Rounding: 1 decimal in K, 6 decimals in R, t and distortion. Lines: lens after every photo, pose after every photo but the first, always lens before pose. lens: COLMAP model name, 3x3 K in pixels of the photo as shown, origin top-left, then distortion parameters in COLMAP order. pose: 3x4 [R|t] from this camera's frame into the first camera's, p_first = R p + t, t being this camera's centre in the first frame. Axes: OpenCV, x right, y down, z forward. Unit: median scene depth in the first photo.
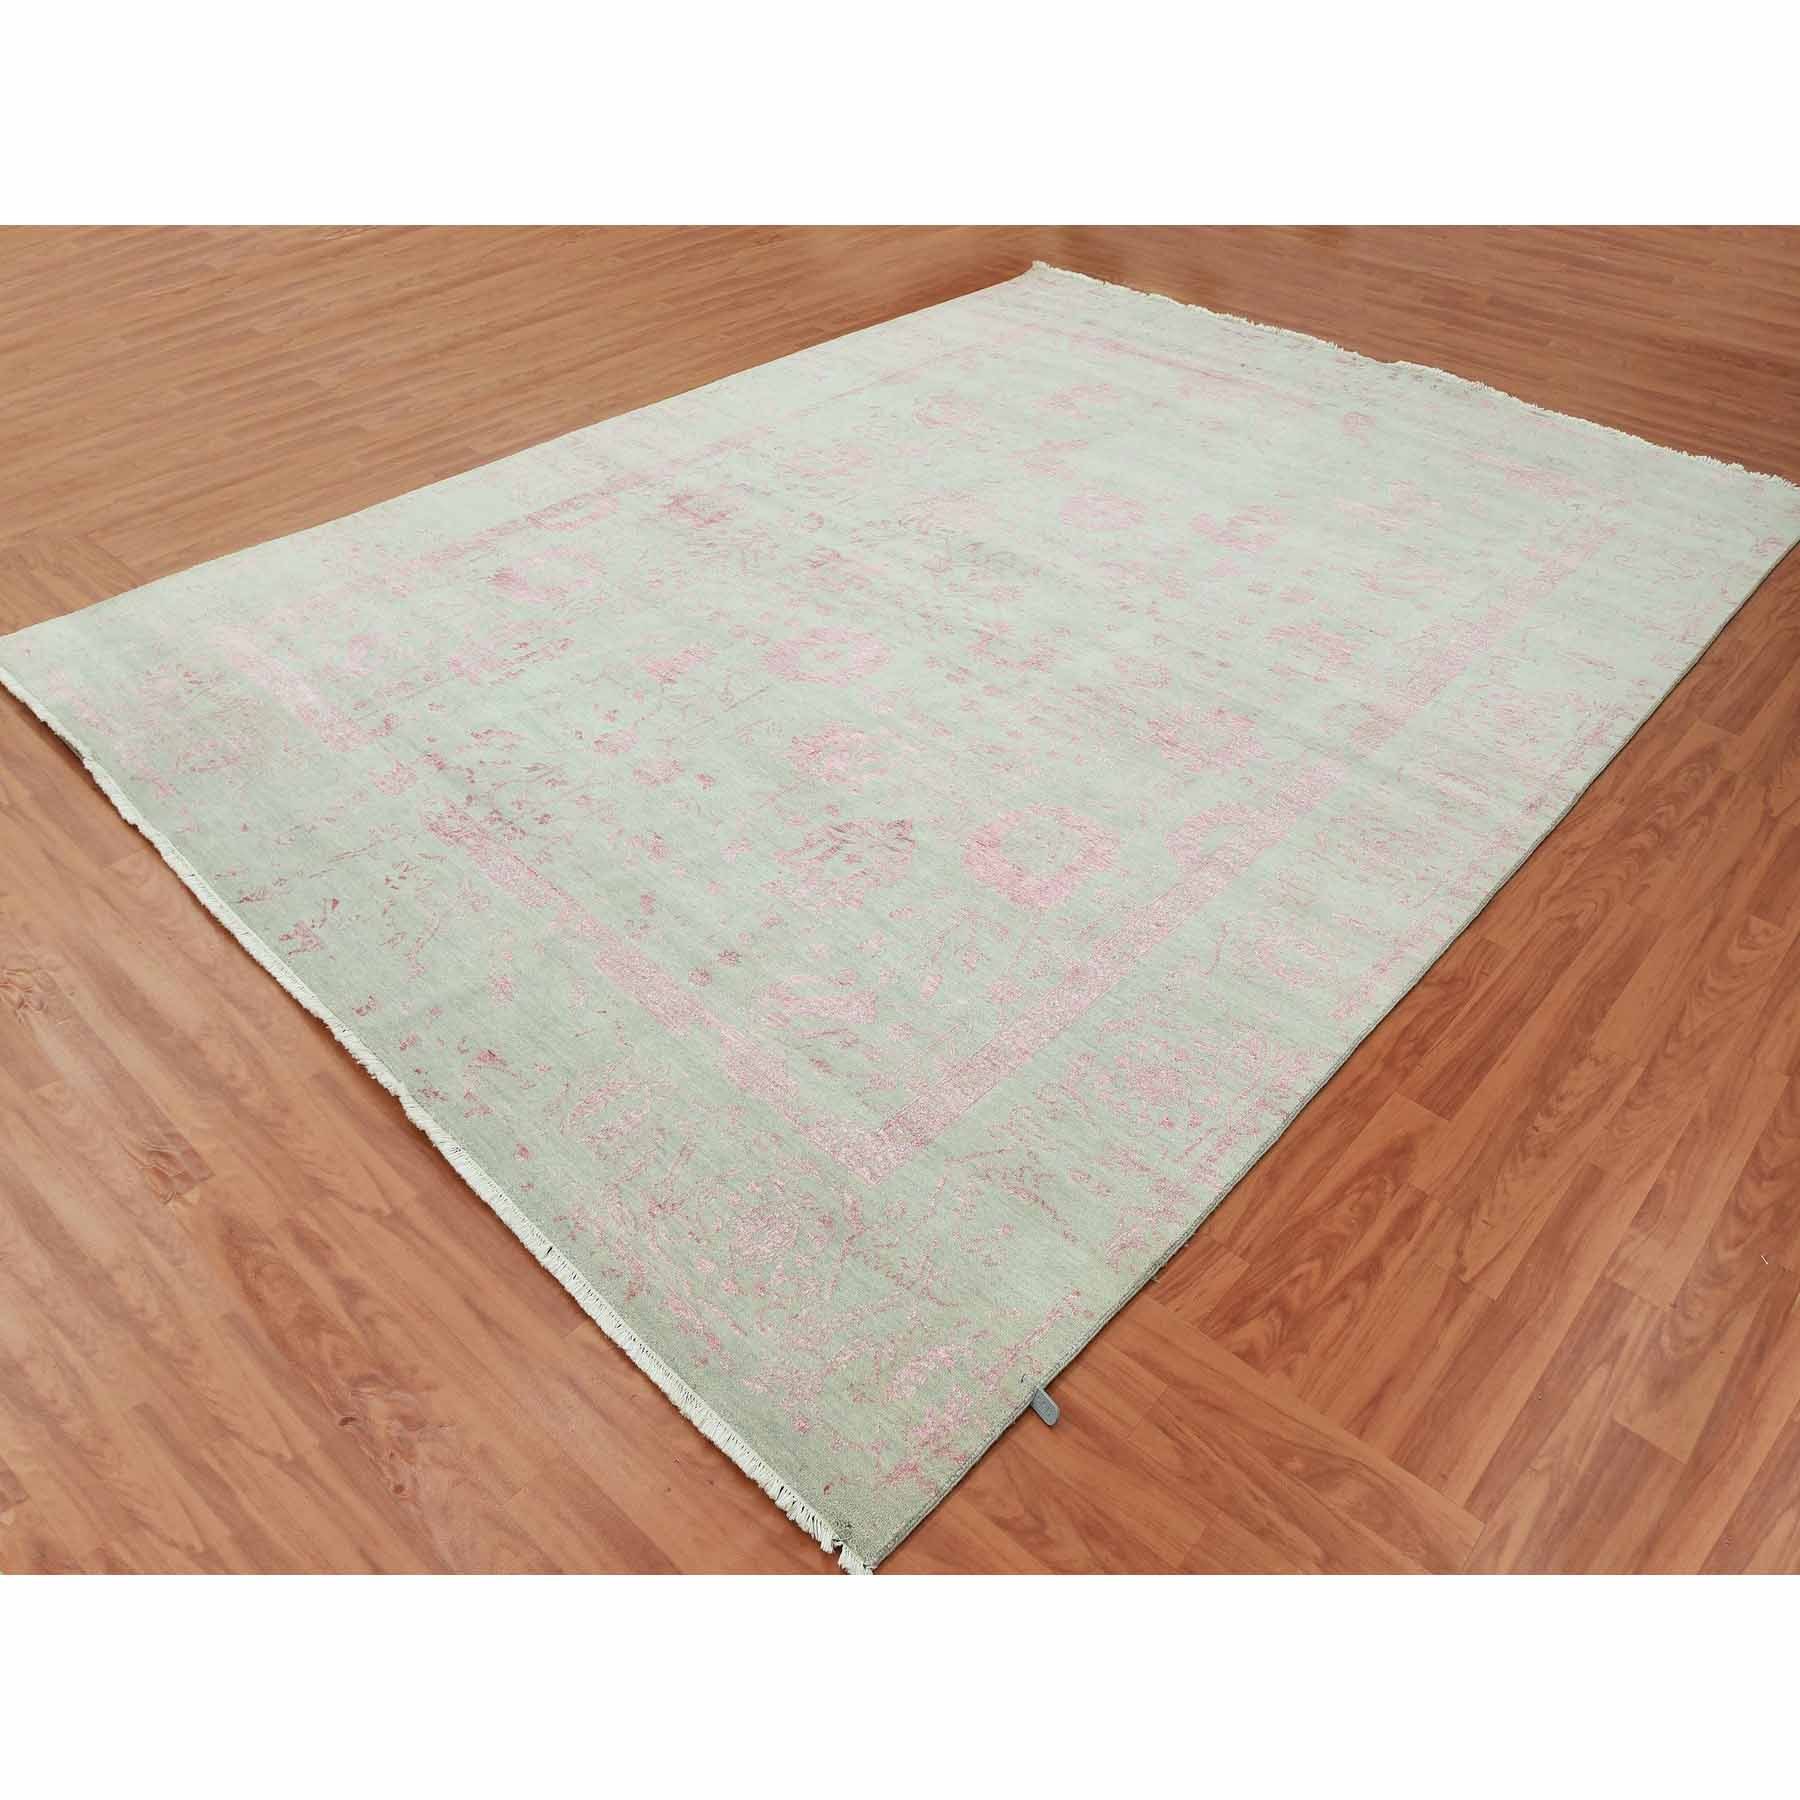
lens RADIAL K [[1309.5, 0, 929.1], [0, 1309.5, 897.9], [0, 0, 1]] dist [-0.144979, 0.097436]
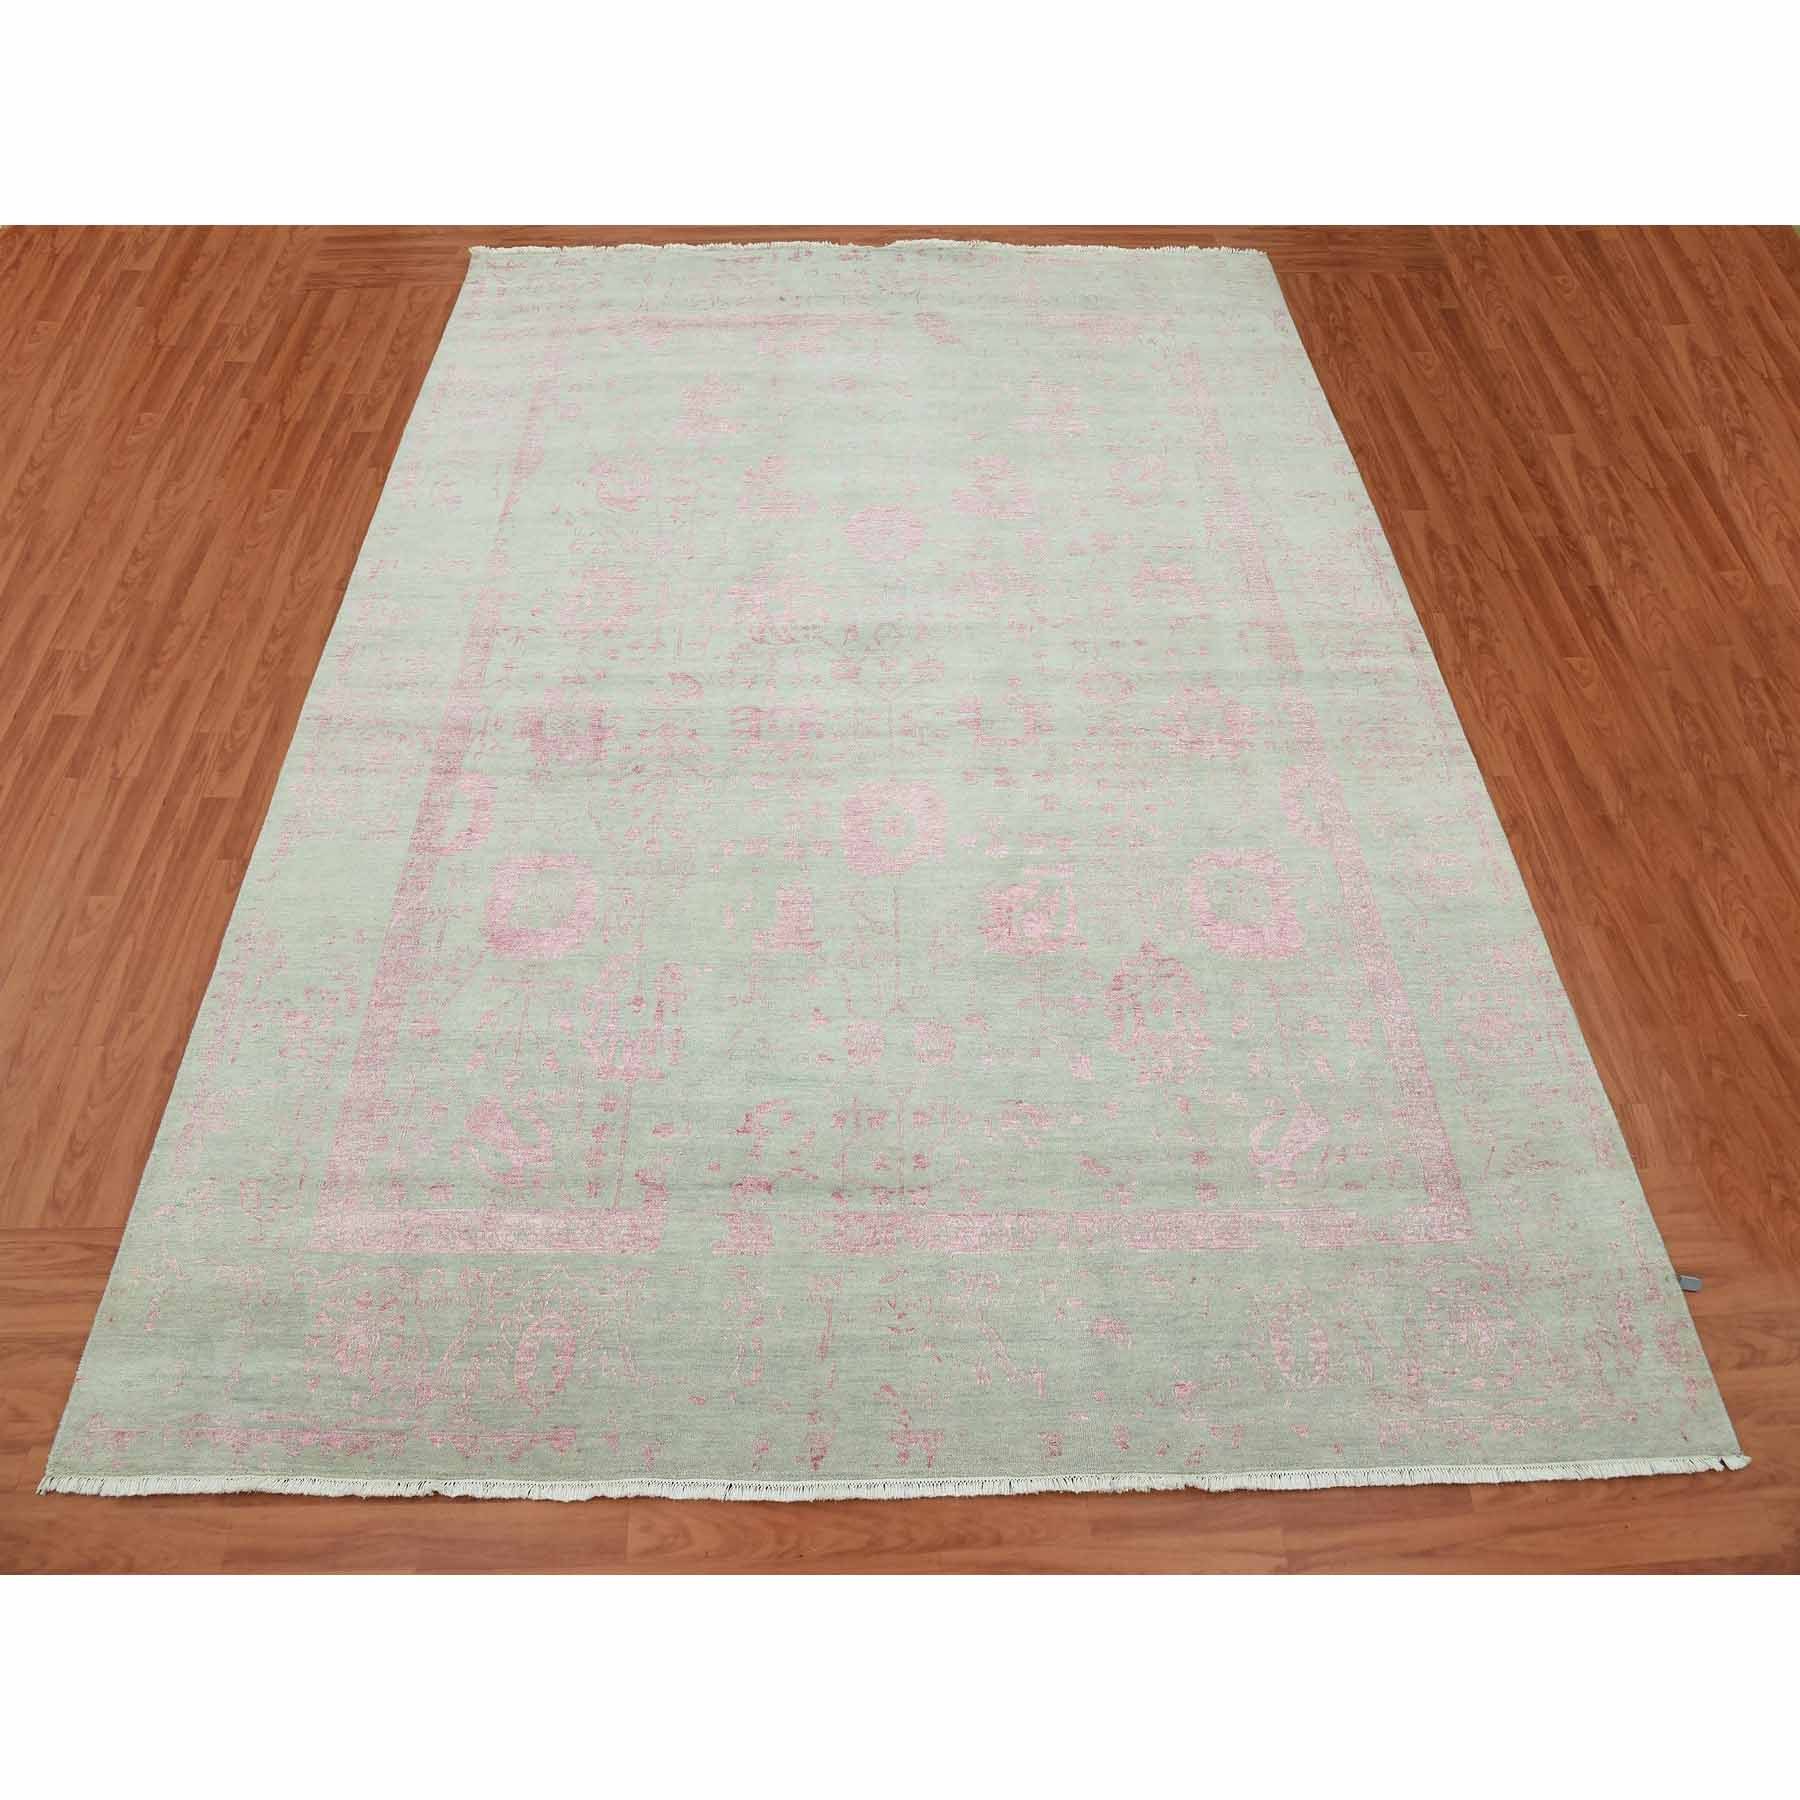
lens RADIAL K [[1272.5, 0, 902.5], [0, 1272.5, 940.1], [0, 0, 1]] dist [-0.099485, 0.000979]
pose [[0.721299, -0.546661, 0.425310, -0.481060], [0.440169, 0.835901, 0.327904, -0.392577], [-0.534770, -0.049309, 0.843558, 0.203515]]
